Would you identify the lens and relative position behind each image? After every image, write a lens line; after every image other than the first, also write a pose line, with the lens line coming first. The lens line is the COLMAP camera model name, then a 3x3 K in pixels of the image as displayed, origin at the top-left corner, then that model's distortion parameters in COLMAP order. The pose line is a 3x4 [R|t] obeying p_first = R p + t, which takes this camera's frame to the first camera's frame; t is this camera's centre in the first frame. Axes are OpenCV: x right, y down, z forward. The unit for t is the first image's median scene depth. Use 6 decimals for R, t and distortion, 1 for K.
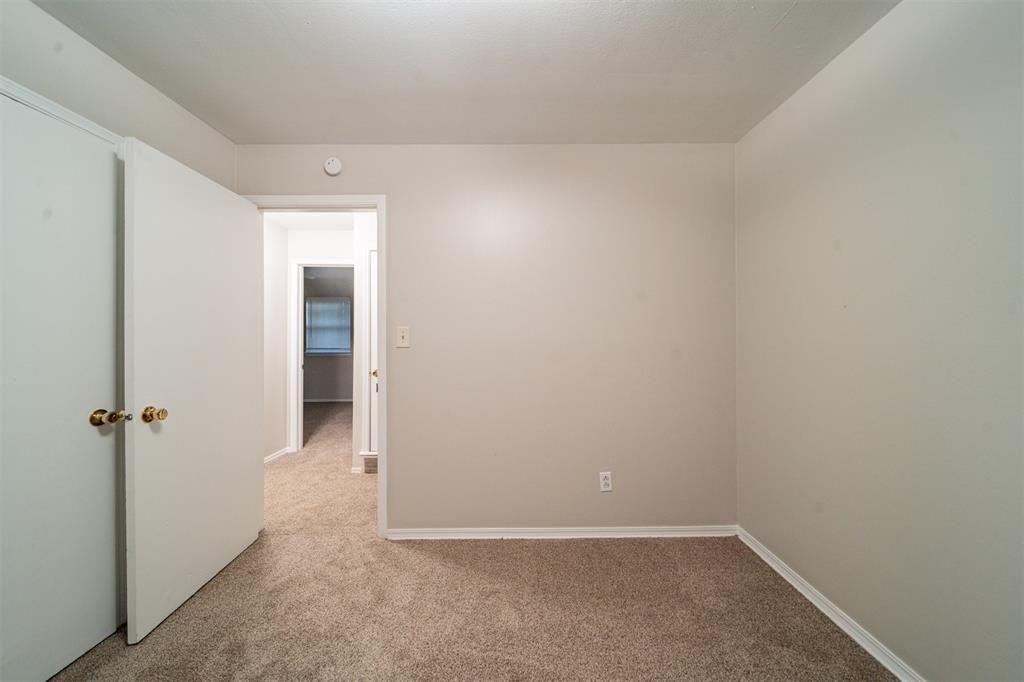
lens RADIAL K [[362.0, 0, 511.0], [0, 362.0, 333.4], [0, 0, 1]] dist [-0.000506, -0.000101]
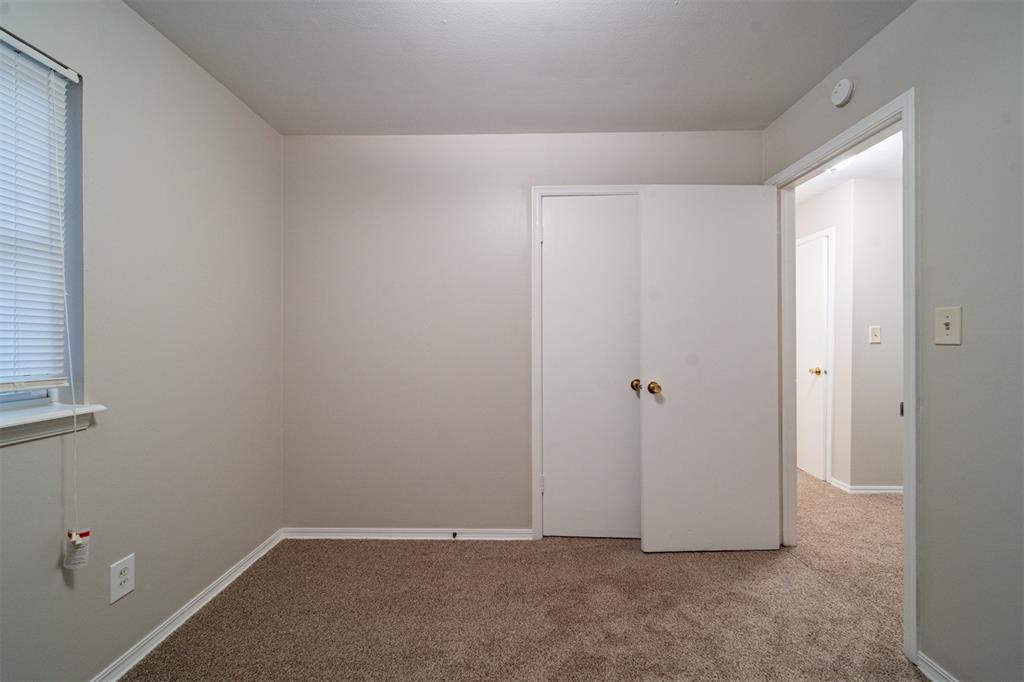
lens RADIAL K [[402.1, 0, 509.4], [0, 402.1, 334.5], [0, 0, 1]] dist [-0.001016, -0.000196]
pose [[-0.020388, 0.001712, -0.999791, 0.361830], [0.008391, 0.999964, 0.001541, 0.017682], [0.999757, -0.008358, -0.020402, 0.381017]]
